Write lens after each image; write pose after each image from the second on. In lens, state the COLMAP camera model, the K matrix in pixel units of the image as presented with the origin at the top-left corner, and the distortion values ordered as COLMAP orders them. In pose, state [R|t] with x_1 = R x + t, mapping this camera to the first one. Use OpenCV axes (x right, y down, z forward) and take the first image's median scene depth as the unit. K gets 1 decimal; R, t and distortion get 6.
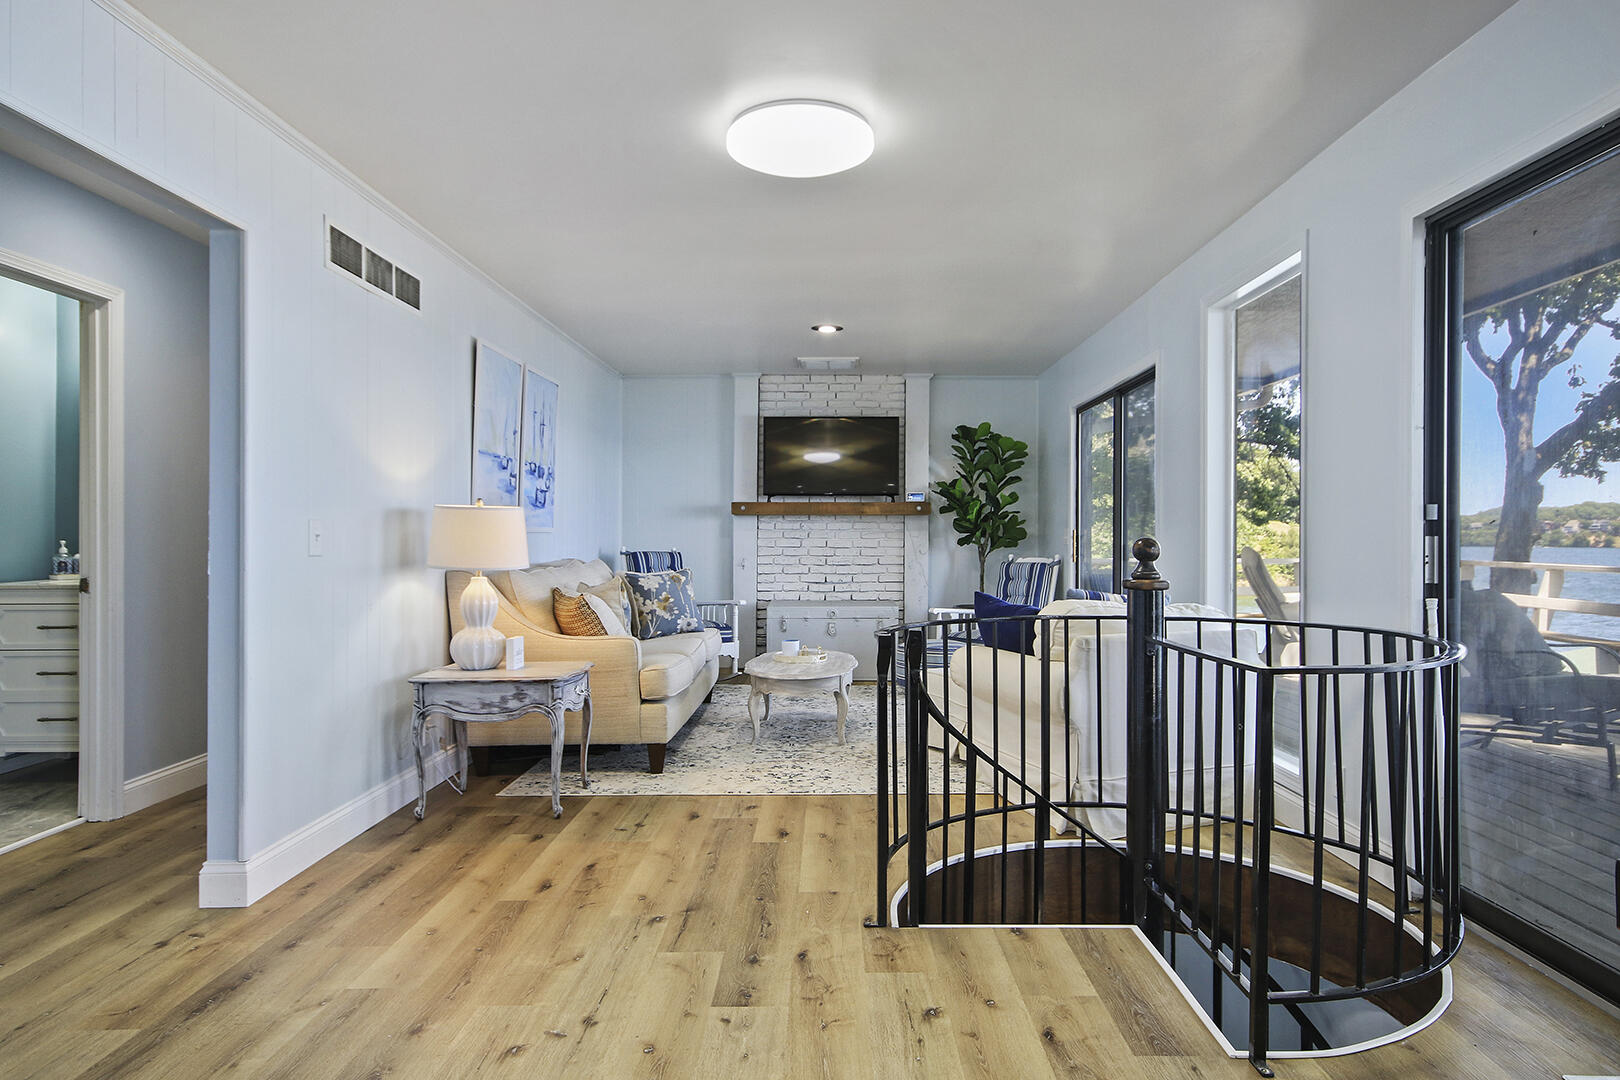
lens RADIAL K [[994.4, 0, 810.5], [0, 994.4, 531.4], [0, 0, 1]] dist [0.004476, 0.005131]
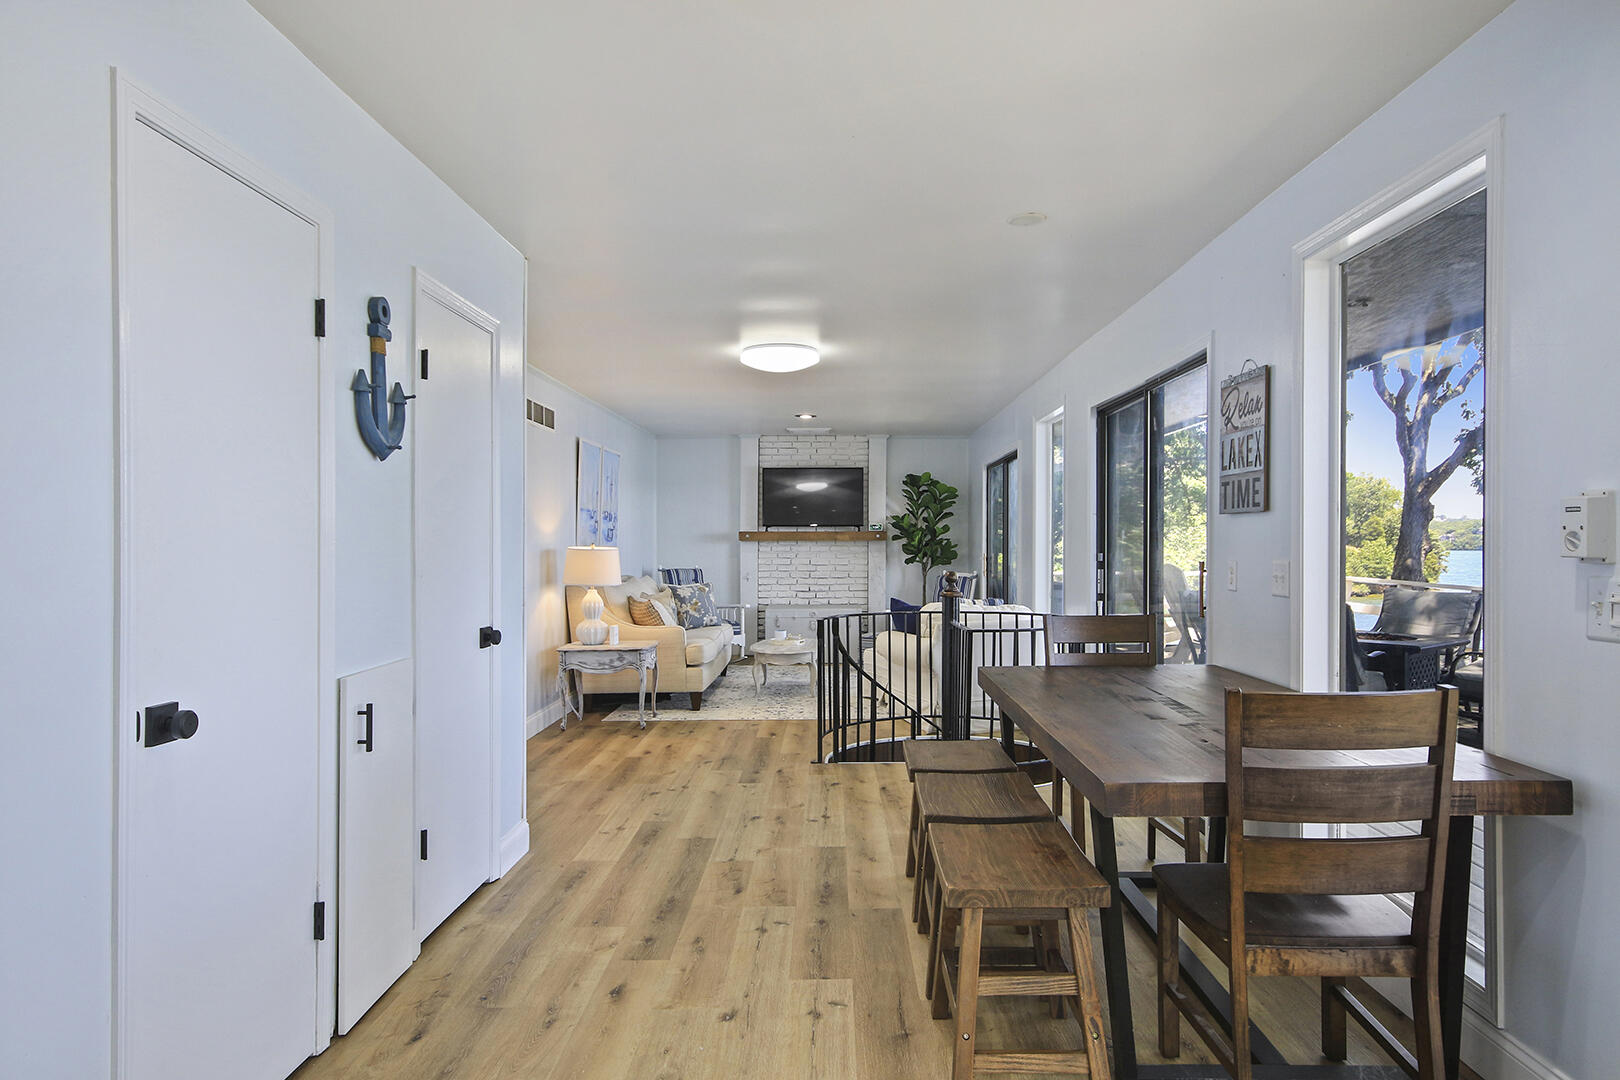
lens RADIAL K [[994.4, 0, 807.0], [0, 994.4, 542.3], [0, 0, 1]] dist [0.004476, 0.005131]
pose [[0.999987, -0.002230, -0.004575, 0.024657], [0.002253, 0.999985, 0.004987, -0.027818], [0.004564, -0.004997, 0.999977, -0.449753]]
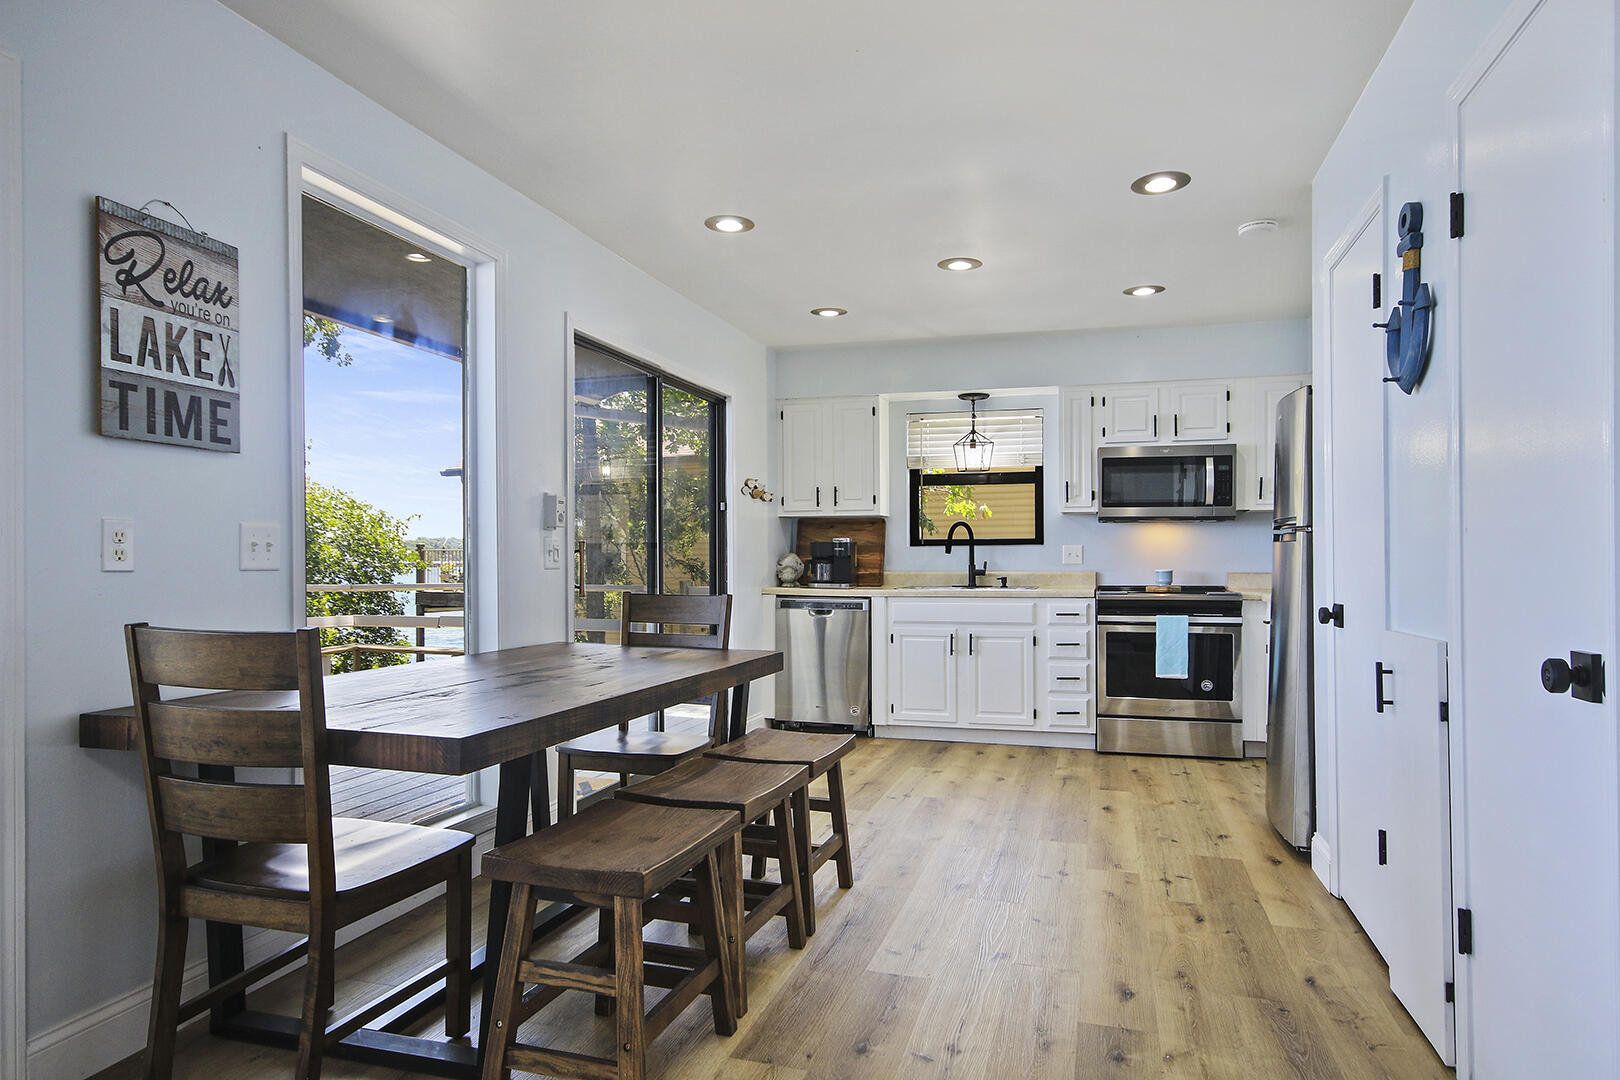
lens RADIAL K [[994.4, 0, 813.1], [0, 994.4, 558.9], [0, 0, 1]] dist [0.004476, 0.005131]
pose [[-0.965512, 0.002226, 0.260348, -0.109576], [0.000459, 0.999976, -0.006847, 0.030474], [-0.260357, -0.006491, -0.965491, 1.201069]]
